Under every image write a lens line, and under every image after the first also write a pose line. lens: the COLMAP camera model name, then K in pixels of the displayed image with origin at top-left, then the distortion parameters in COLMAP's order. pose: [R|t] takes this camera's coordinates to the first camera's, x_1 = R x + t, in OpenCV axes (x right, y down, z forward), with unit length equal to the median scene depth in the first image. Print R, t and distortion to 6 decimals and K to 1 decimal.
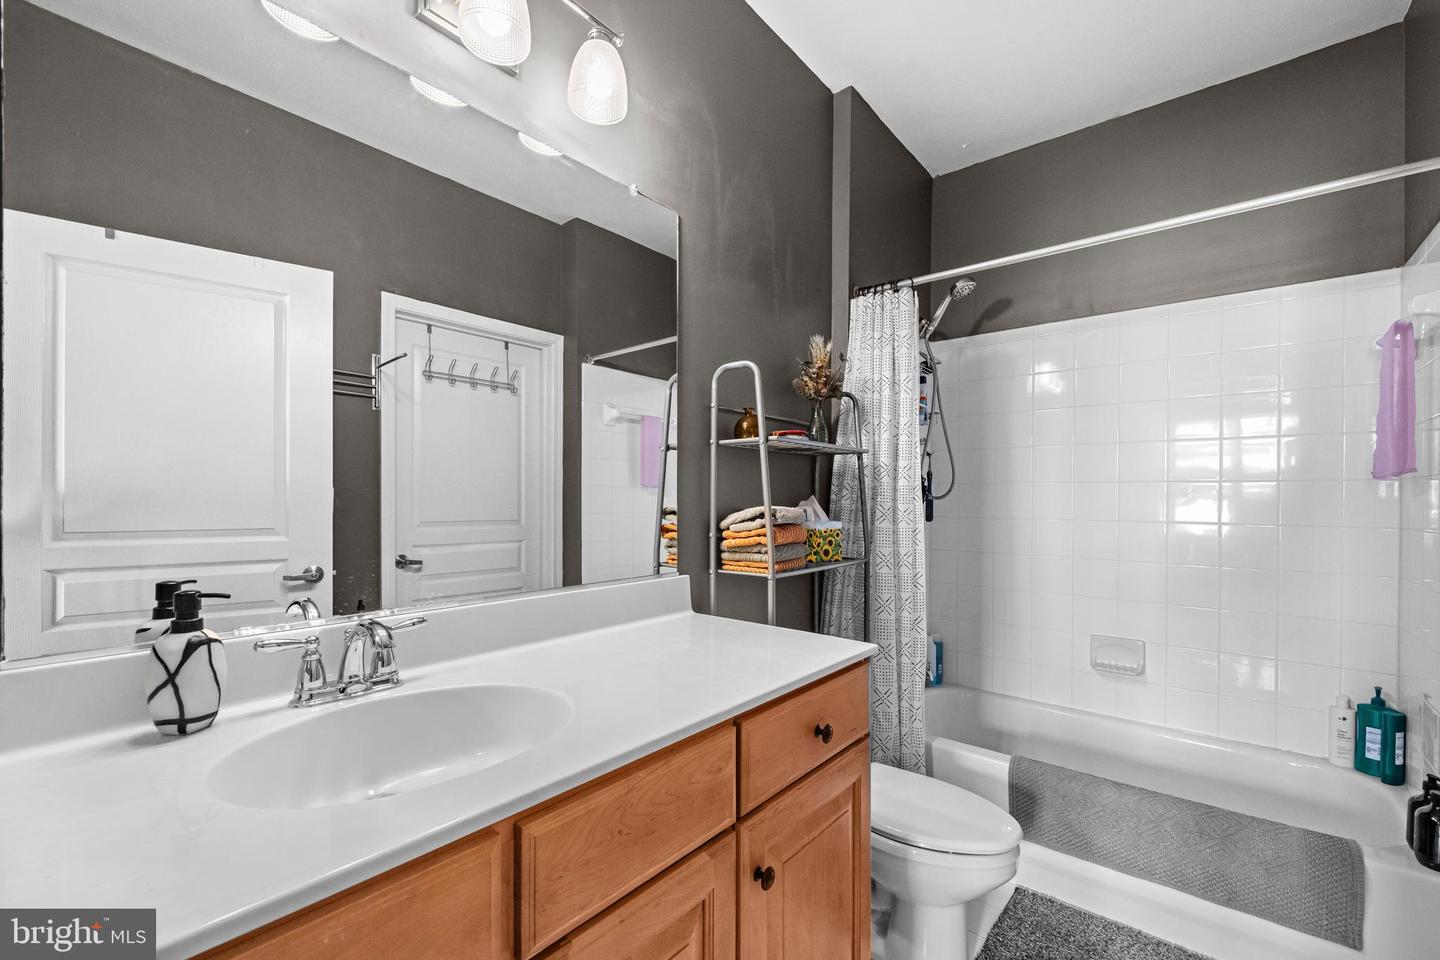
lens RADIAL K [[591.7, 0, 719.6], [0, 591.7, 491.7], [0, 0, 1]] dist [0.009331, -0.001831]
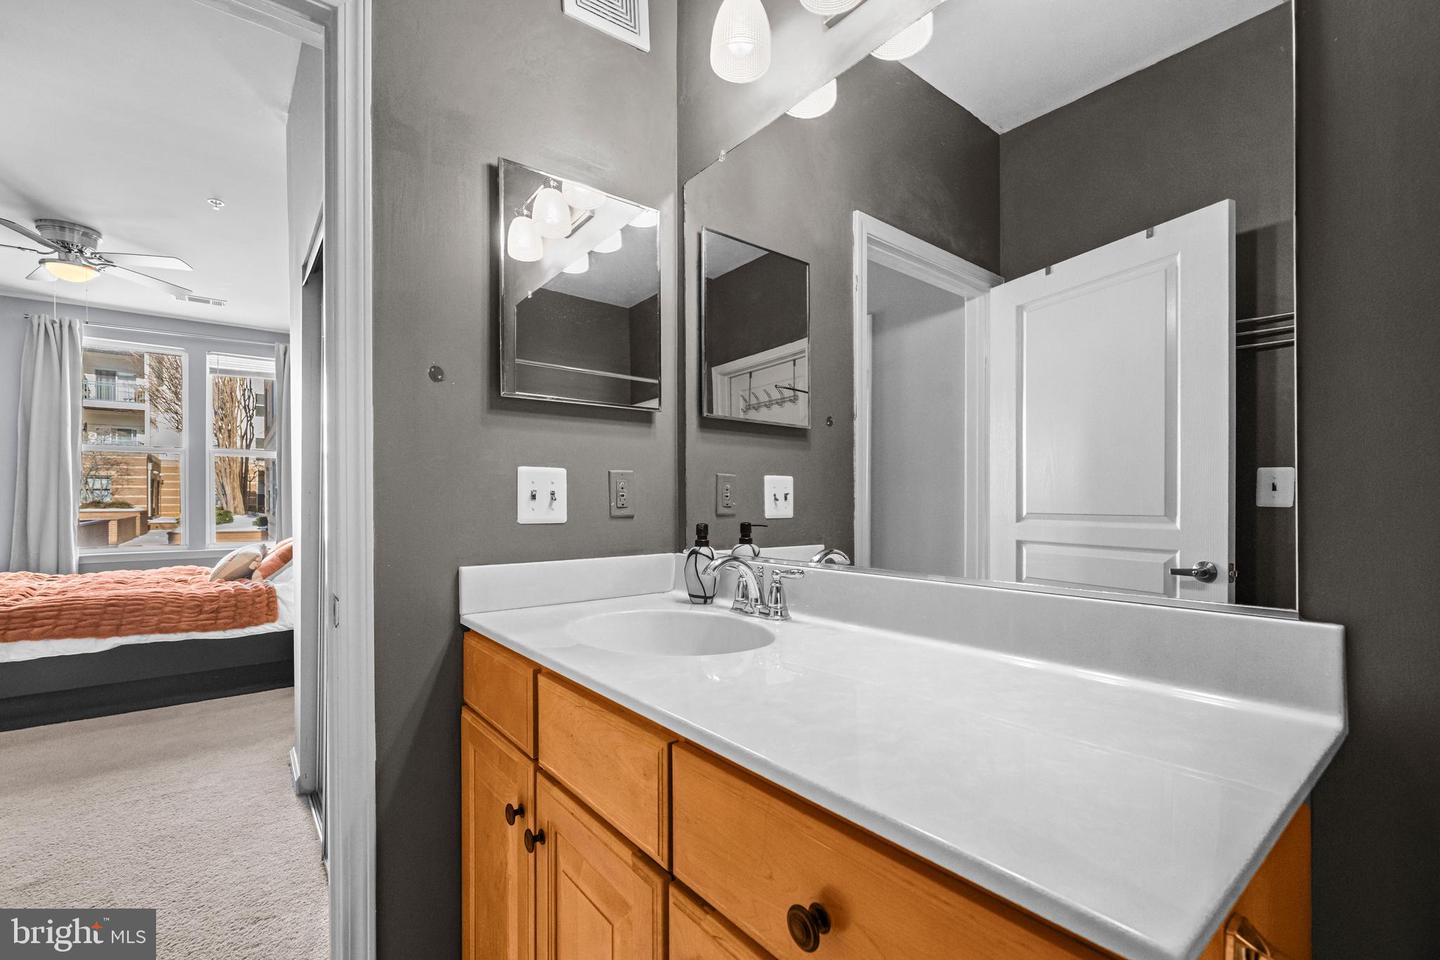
lens RADIAL K [[630.4, 0, 741.6], [0, 630.4, 502.6], [0, 0, 1]] dist [-0.002024, 0.001171]
pose [[-0.184483, -0.011111, -0.982773, 0.707948], [0.009966, 0.999864, -0.013175, 0.098982], [0.982785, -0.012224, -0.184347, 1.119460]]
